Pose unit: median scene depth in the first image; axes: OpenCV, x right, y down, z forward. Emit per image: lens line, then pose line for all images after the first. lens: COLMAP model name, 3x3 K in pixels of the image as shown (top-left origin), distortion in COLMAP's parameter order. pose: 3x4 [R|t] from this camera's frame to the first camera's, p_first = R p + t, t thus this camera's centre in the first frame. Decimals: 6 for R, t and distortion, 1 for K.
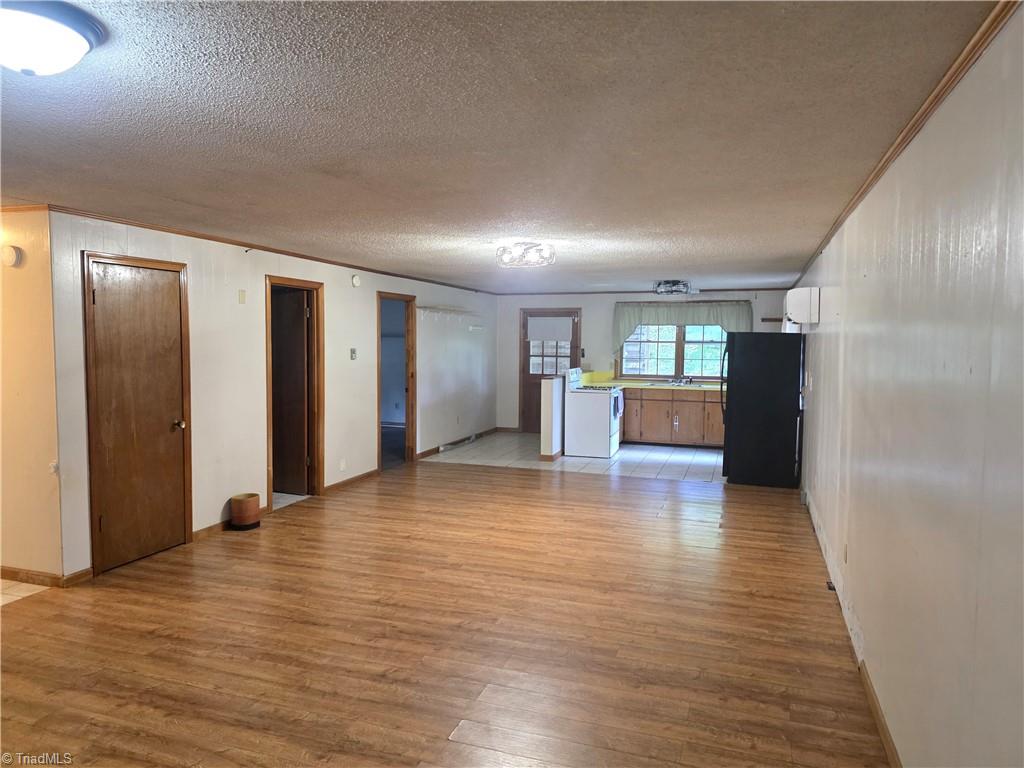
lens RADIAL K [[683.4, 0, 517.6], [0, 683.4, 382.9], [0, 0, 1]] dist [0.054540, -0.052184]
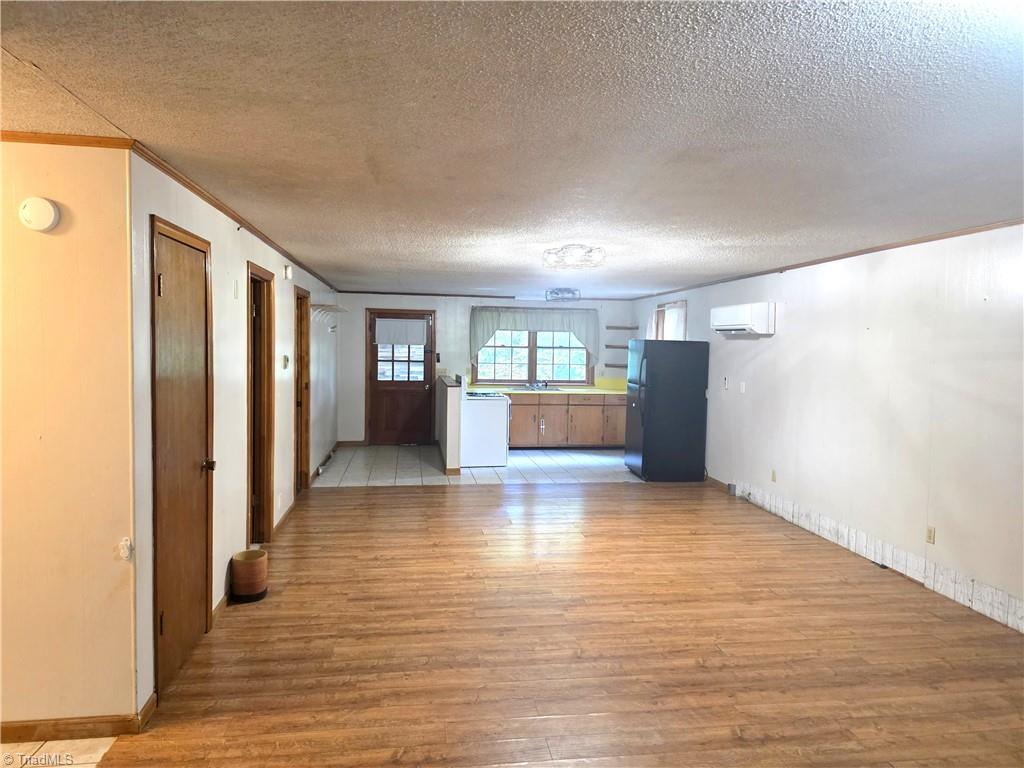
lens RADIAL K [[683.4, 0, 517.6], [0, 683.4, 382.9], [0, 0, 1]] dist [0.054540, -0.052184]
pose [[0.889144, -0.019568, 0.457209, -0.347125], [0.019718, 0.999796, 0.004443, -0.015551], [-0.457202, 0.005065, 0.889348, 0.142560]]
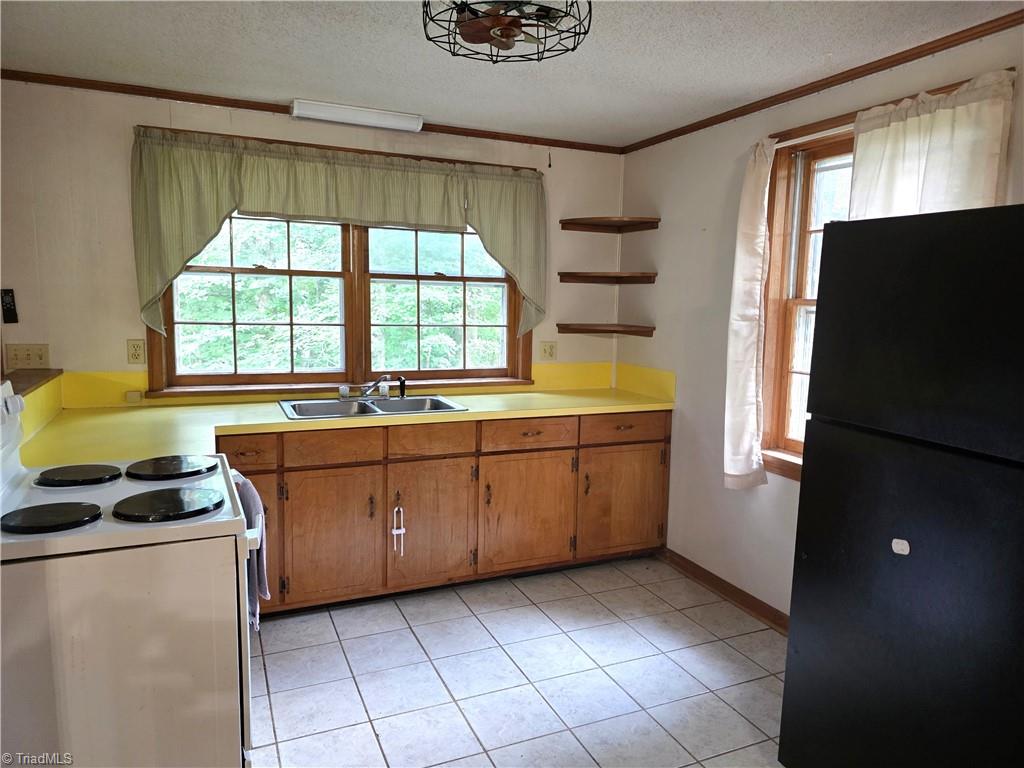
lens RADIAL K [[683.4, 0, 517.6], [0, 683.4, 382.9], [0, 0, 1]] dist [0.054540, -0.052184]
pose [[0.730723, -0.077540, 0.678256, 0.078911], [0.025175, 0.995913, 0.086733, -0.046239], [-0.682210, -0.046303, 0.729689, 0.953741]]
